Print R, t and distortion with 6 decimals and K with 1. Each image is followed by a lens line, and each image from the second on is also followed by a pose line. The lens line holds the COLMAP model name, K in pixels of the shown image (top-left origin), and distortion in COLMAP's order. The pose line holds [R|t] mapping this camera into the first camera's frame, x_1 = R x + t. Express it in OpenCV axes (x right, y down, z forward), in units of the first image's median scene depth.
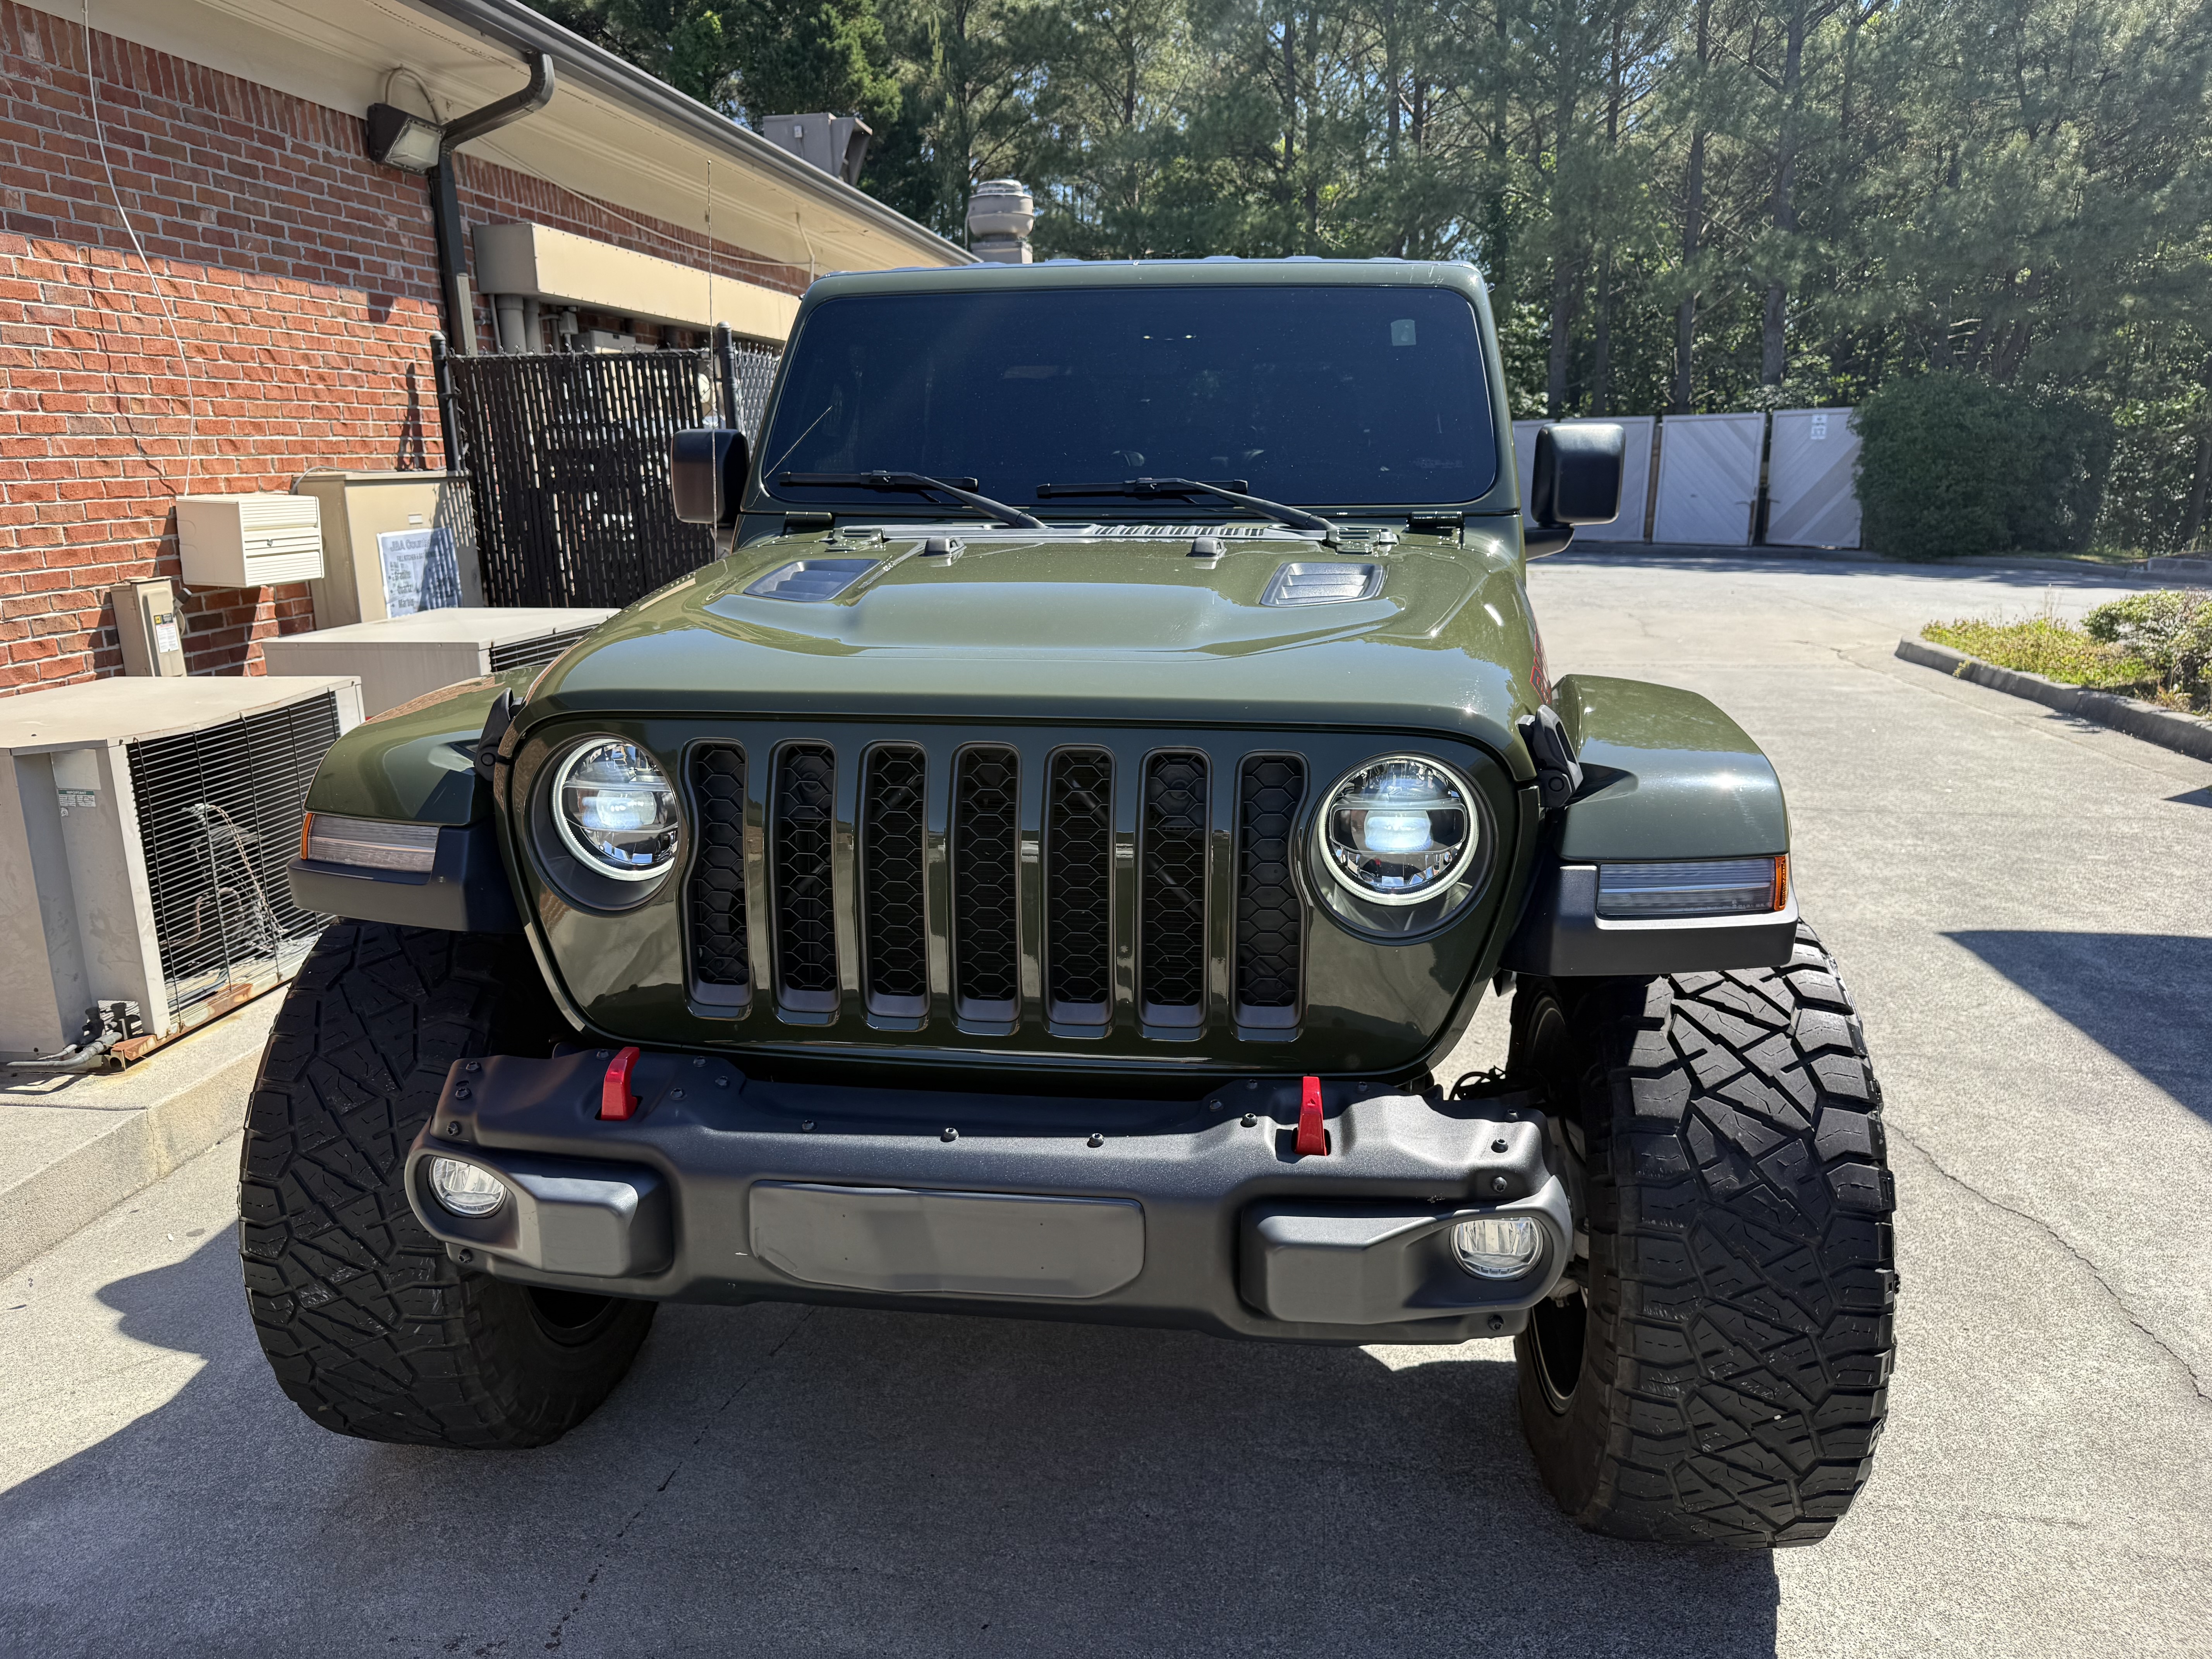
lens RADIAL K [[1574.1, 0, 1125.2], [0, 1574.1, 820.3], [0, 0, 1]] dist [0.034294, -0.045558]
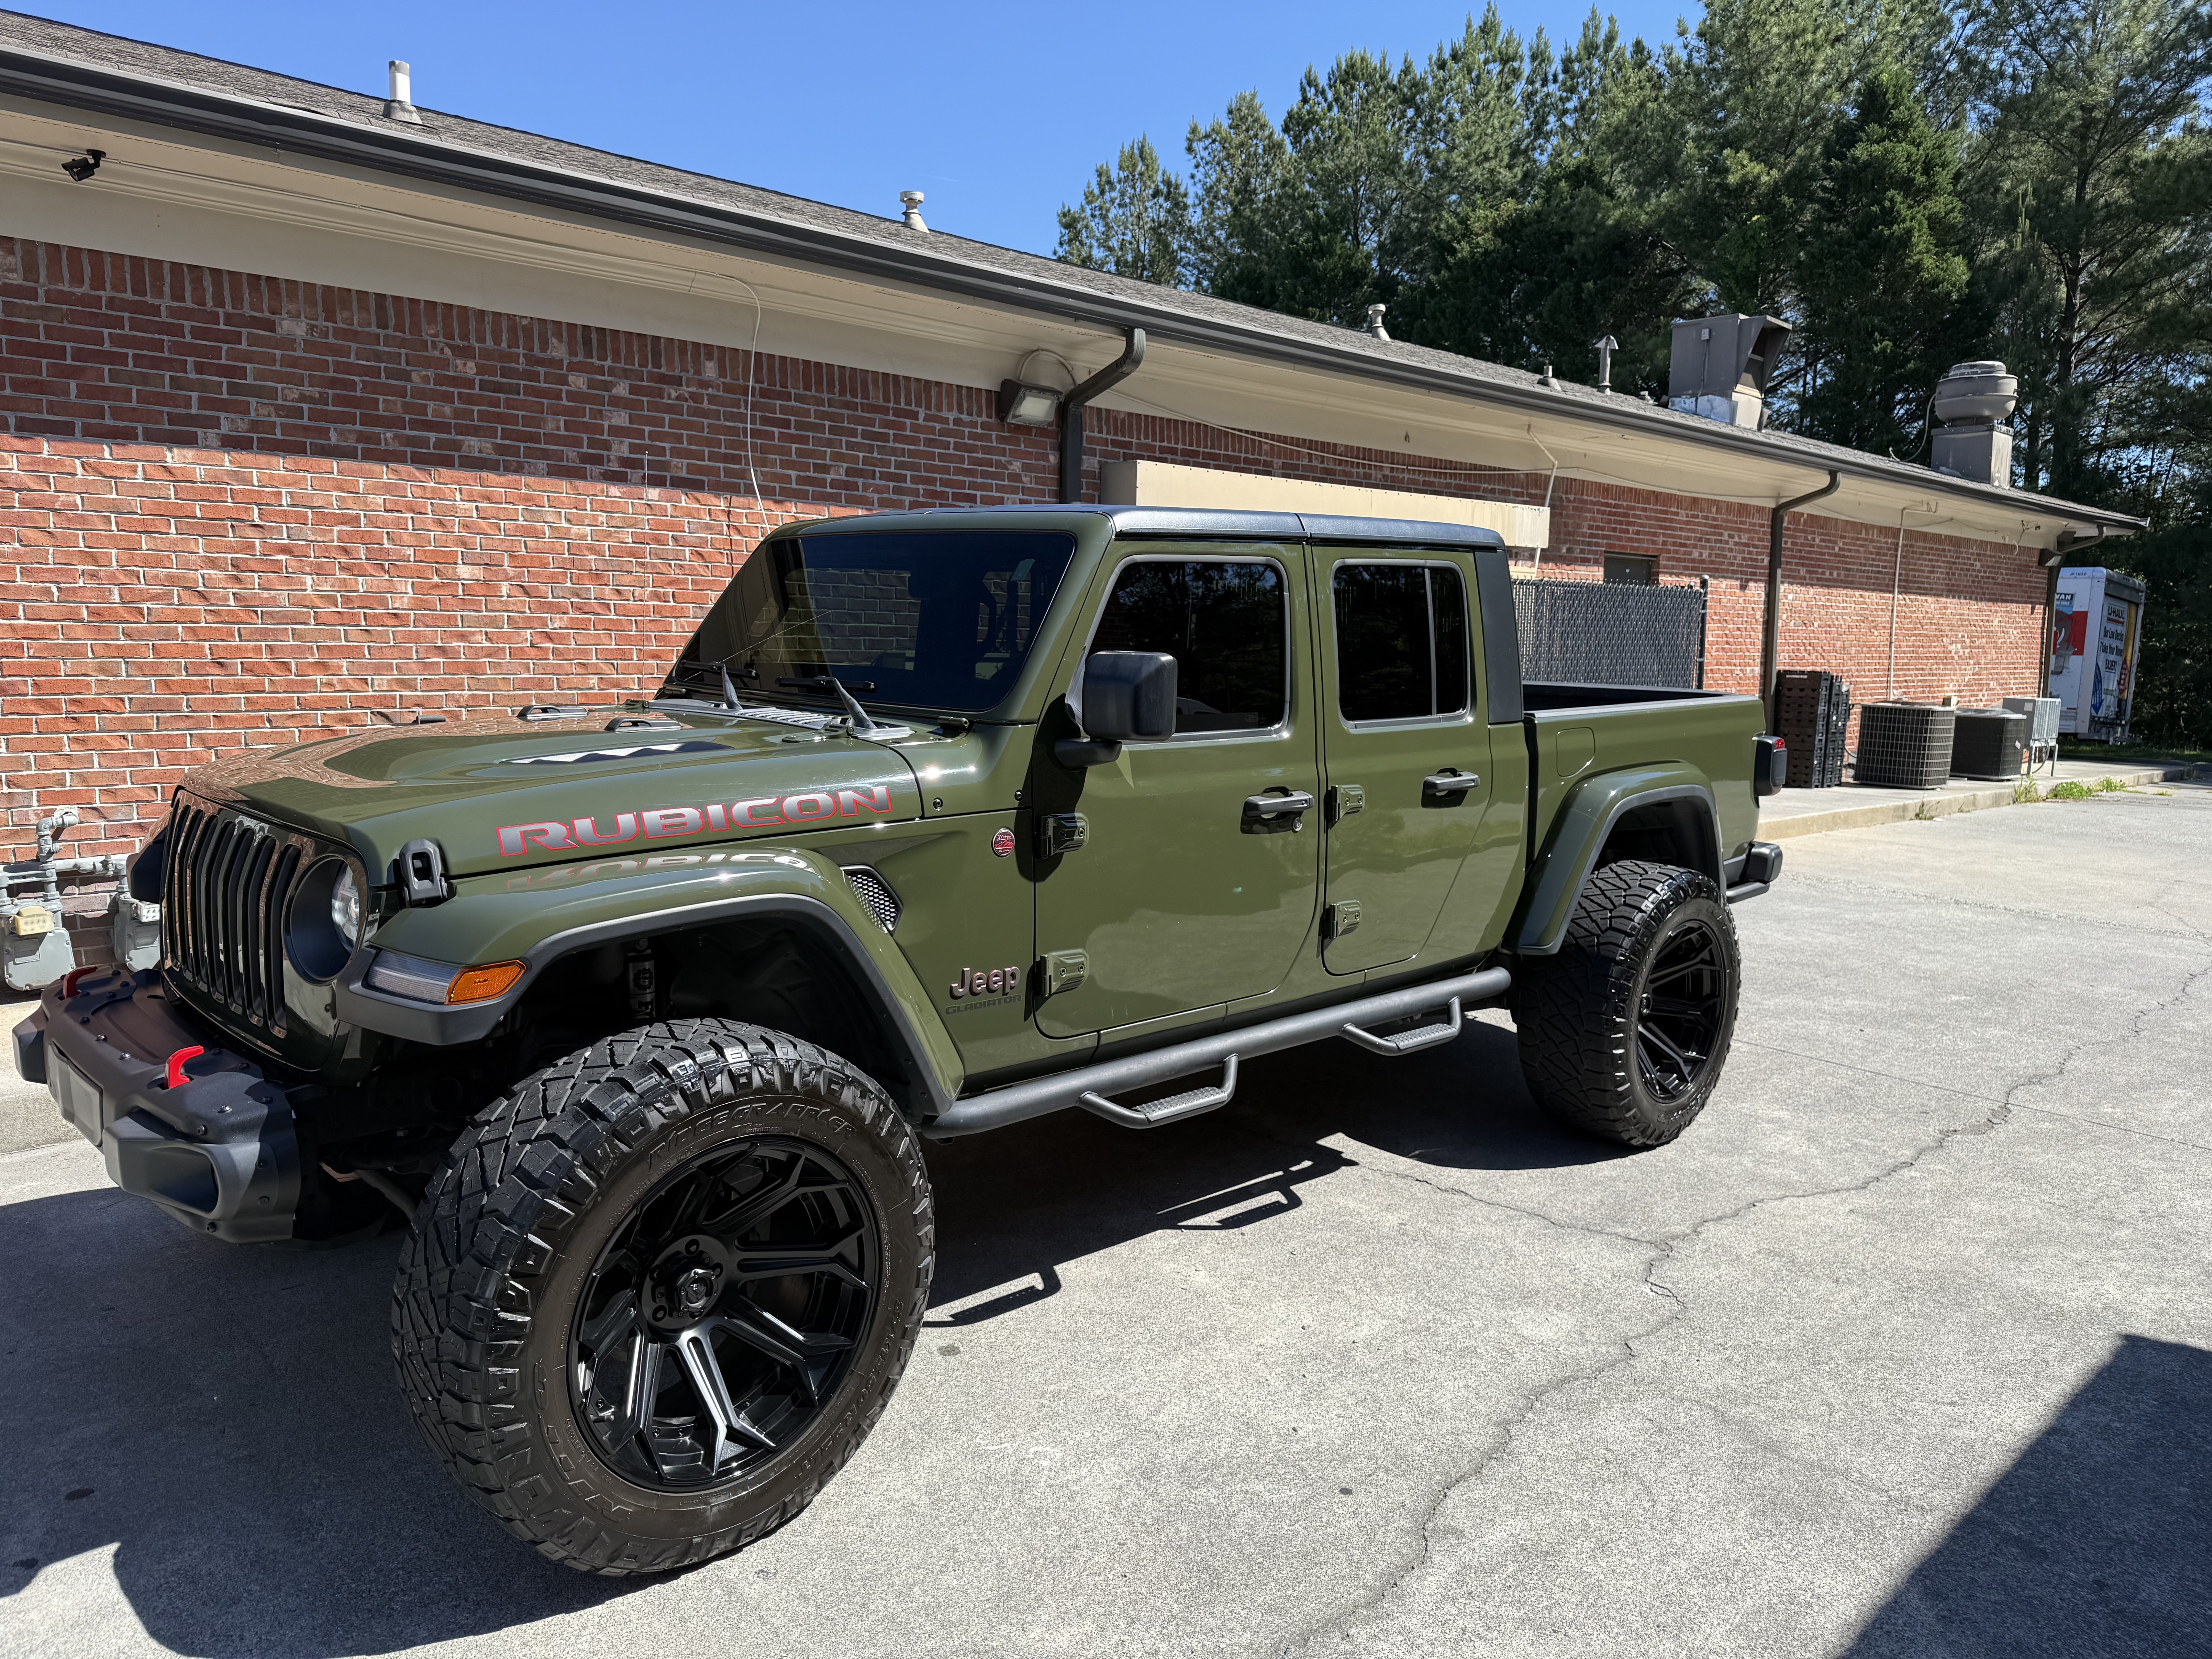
lens RADIAL K [[1574.1, 0, 1105.6], [0, 1574.1, 840.6], [0, 0, 1]] dist [0.034294, -0.045558]
pose [[0.774387, 0.115248, -0.622128, 0.491971], [-0.176487, 0.983589, -0.037473, -0.038761], [0.607600, 0.138816, 0.782018, 0.072646]]
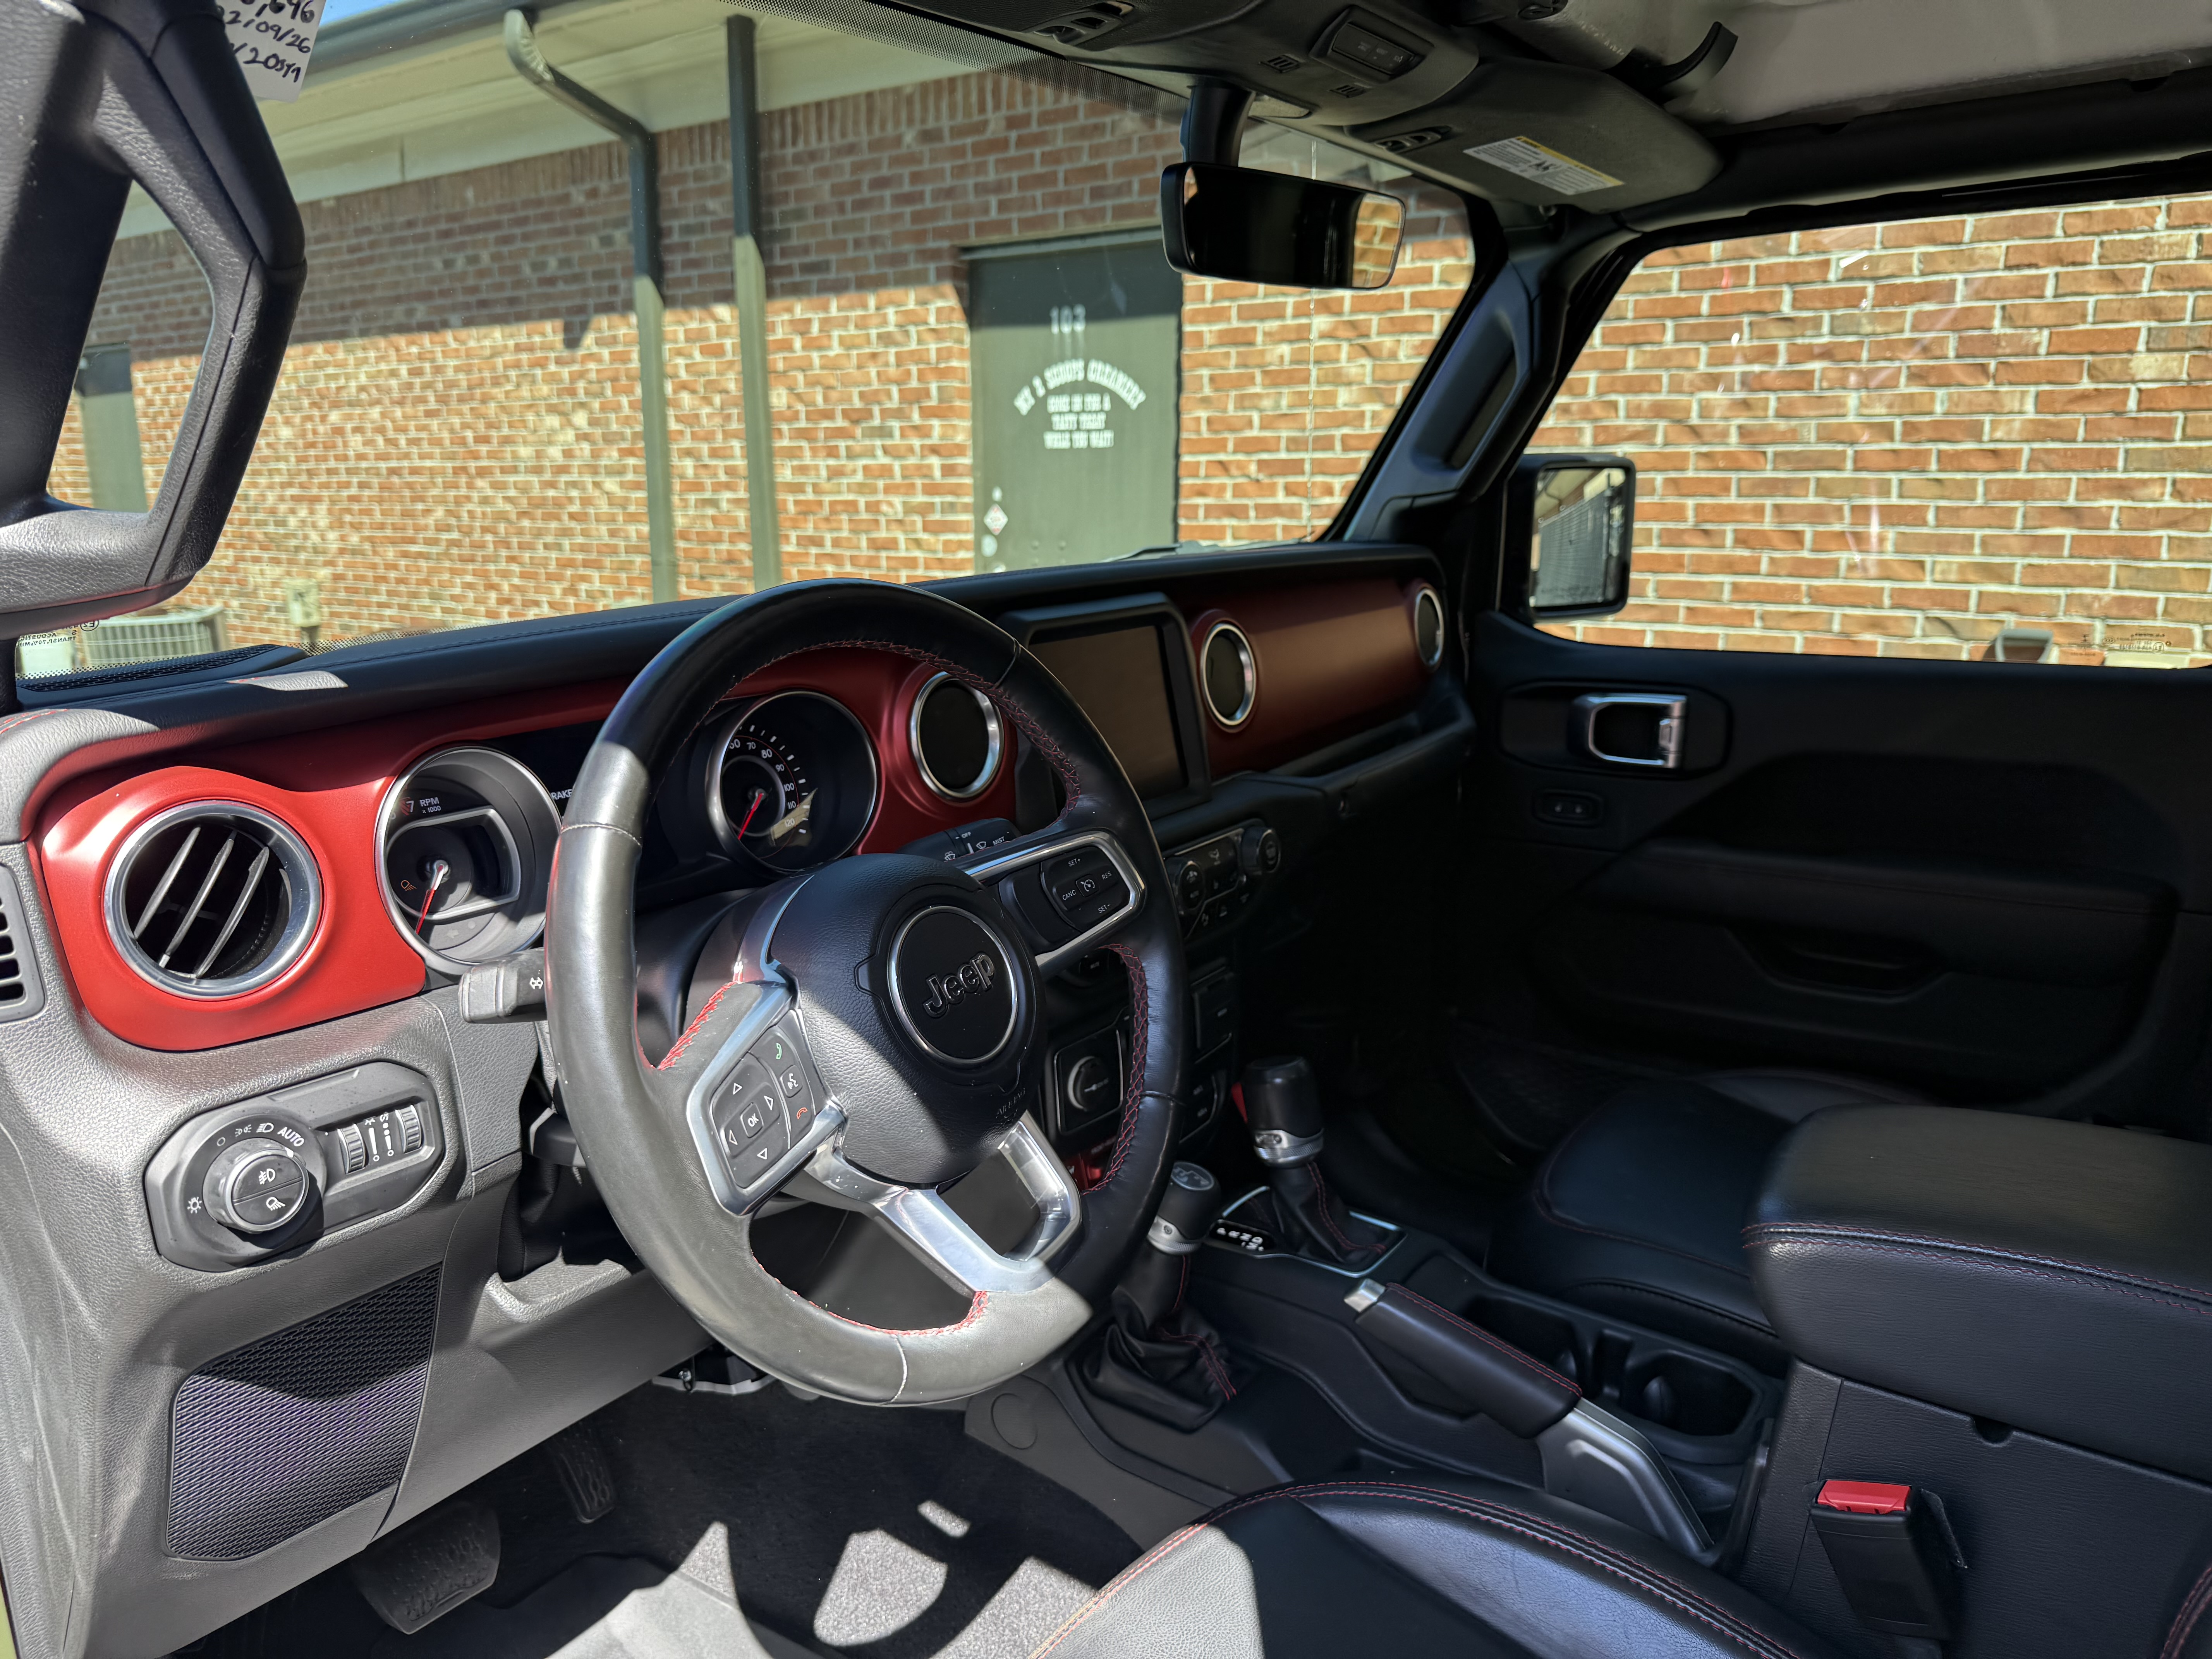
lens RADIAL K [[1574.1, 0, 1112.1], [0, 1574.1, 832.4], [0, 0, 1]] dist [0.034294, -0.045558]
pose [[-0.485821, 0.210468, -0.848340, 0.154513], [-0.191022, 0.921548, 0.338024, -0.153111], [0.852929, 0.326271, -0.407503, 0.617025]]
